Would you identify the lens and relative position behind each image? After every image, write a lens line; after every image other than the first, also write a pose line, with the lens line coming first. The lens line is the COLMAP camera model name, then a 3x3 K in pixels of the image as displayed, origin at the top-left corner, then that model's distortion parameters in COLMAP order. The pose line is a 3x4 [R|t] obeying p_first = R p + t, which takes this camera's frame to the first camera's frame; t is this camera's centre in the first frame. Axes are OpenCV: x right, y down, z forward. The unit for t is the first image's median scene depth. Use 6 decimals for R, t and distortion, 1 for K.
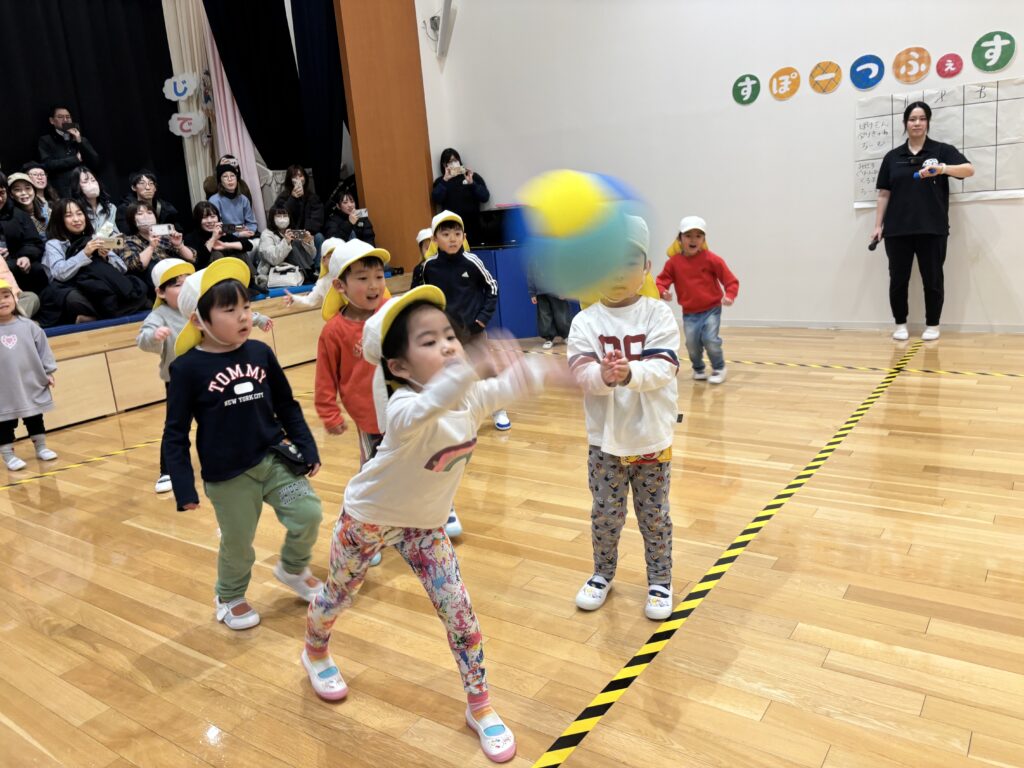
lens RADIAL K [[800.2, 0, 510.5], [0, 800.2, 375.9], [0, 0, 1]] dist [0.046026, -0.018923]
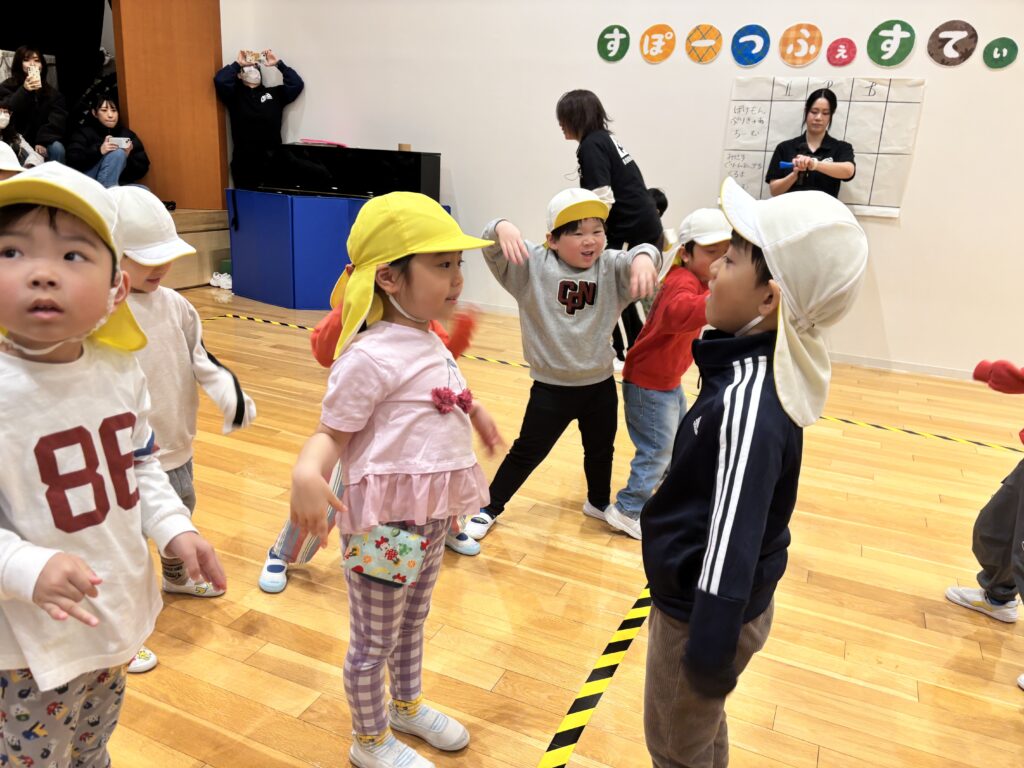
lens RADIAL K [[800.2, 0, 511.3], [0, 800.2, 382.2], [0, 0, 1]] dist [0.046026, -0.018923]
pose [[0.973202, 0.077152, 0.216622, 0.039370], [-0.091457, 0.994188, 0.056793, -0.048912], [-0.210981, -0.075082, 0.974602, 0.201502]]
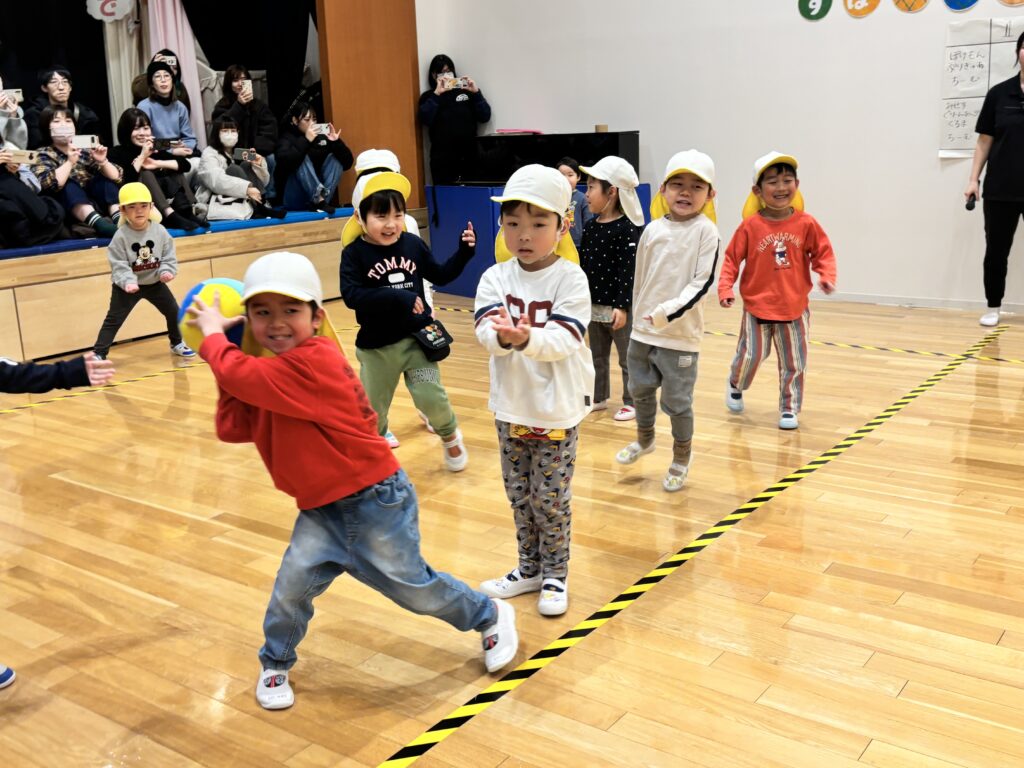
lens RADIAL K [[1086.6, 0, 511.0], [0, 1086.6, 386.7], [0, 0, 1]] dist [0.044350, 0.000000]
pose [[0.998746, 0.050036, -0.001871, 0.012871], [-0.049970, 0.998403, 0.026363, 0.014796], [0.003187, -0.026236, 0.999651, -0.109639]]
